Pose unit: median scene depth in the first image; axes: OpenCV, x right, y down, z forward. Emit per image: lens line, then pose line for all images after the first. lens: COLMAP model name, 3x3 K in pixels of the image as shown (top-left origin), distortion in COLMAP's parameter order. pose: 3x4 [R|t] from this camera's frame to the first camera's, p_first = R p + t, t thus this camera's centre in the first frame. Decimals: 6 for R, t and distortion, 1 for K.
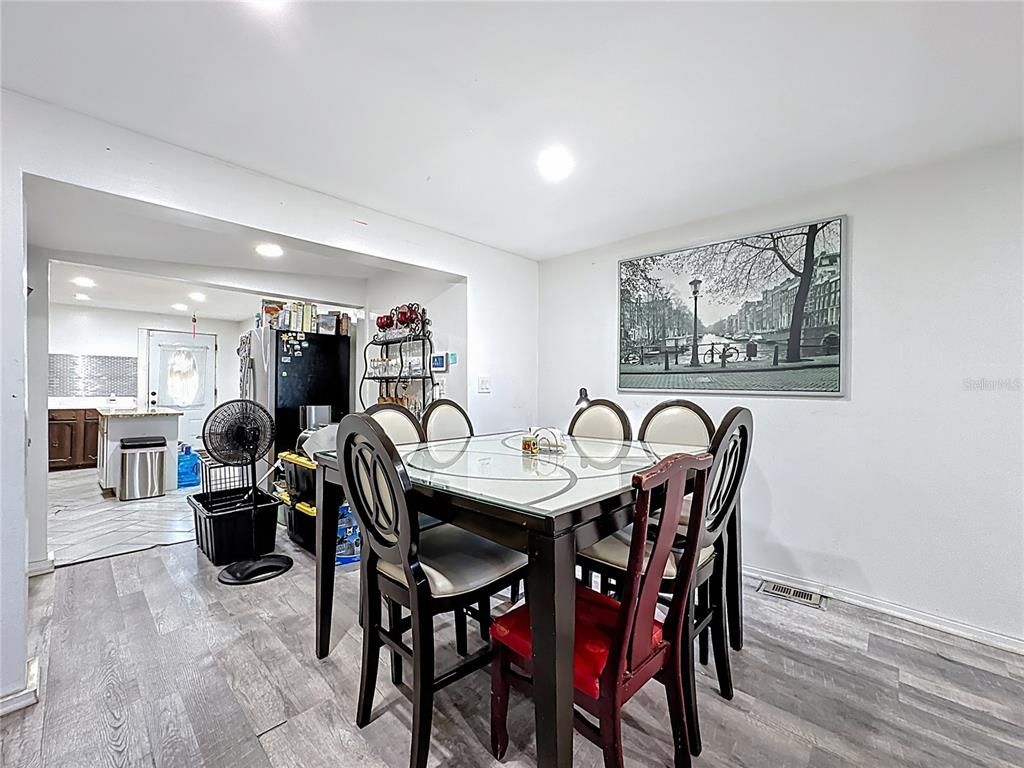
lens RADIAL K [[420.0, 0, 512.8], [0, 420.0, 390.6], [0, 0, 1]] dist [-0.004450, 0.000276]
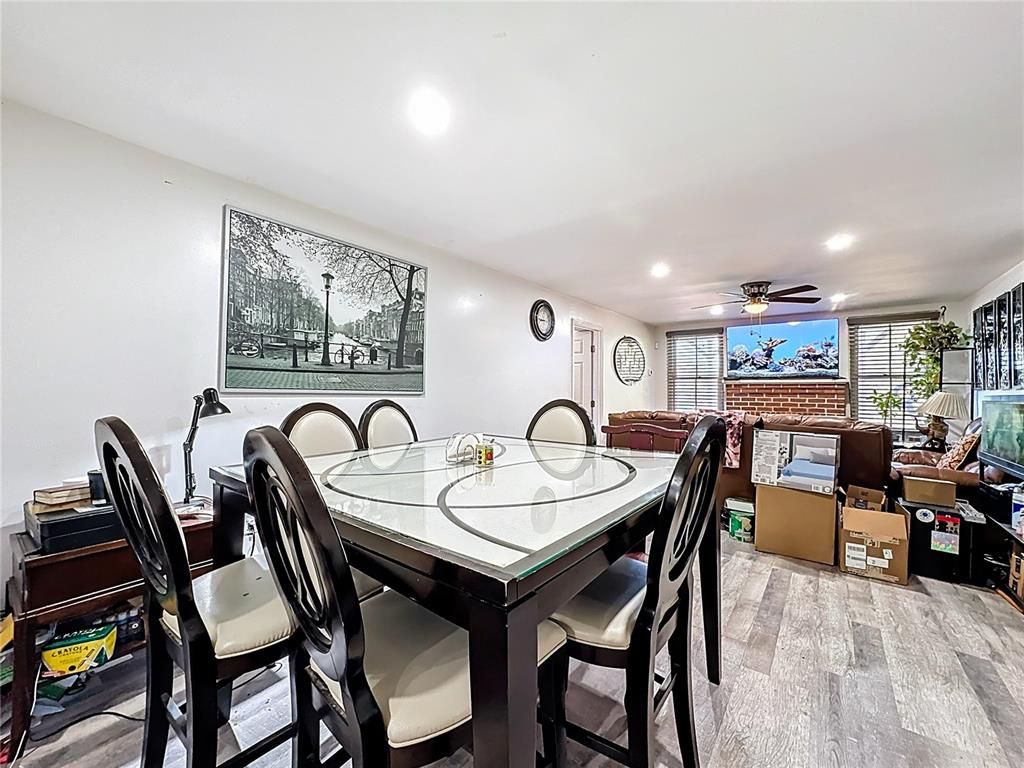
lens RADIAL K [[420.0, 0, 507.6], [0, 420.0, 380.1], [0, 0, 1]] dist [-0.004450, 0.000276]
pose [[-0.064645, 0.011313, 0.997844, -0.547174], [-0.004357, 0.999923, -0.011619, -0.016243], [-0.997899, -0.005098, -0.064591, 0.682923]]
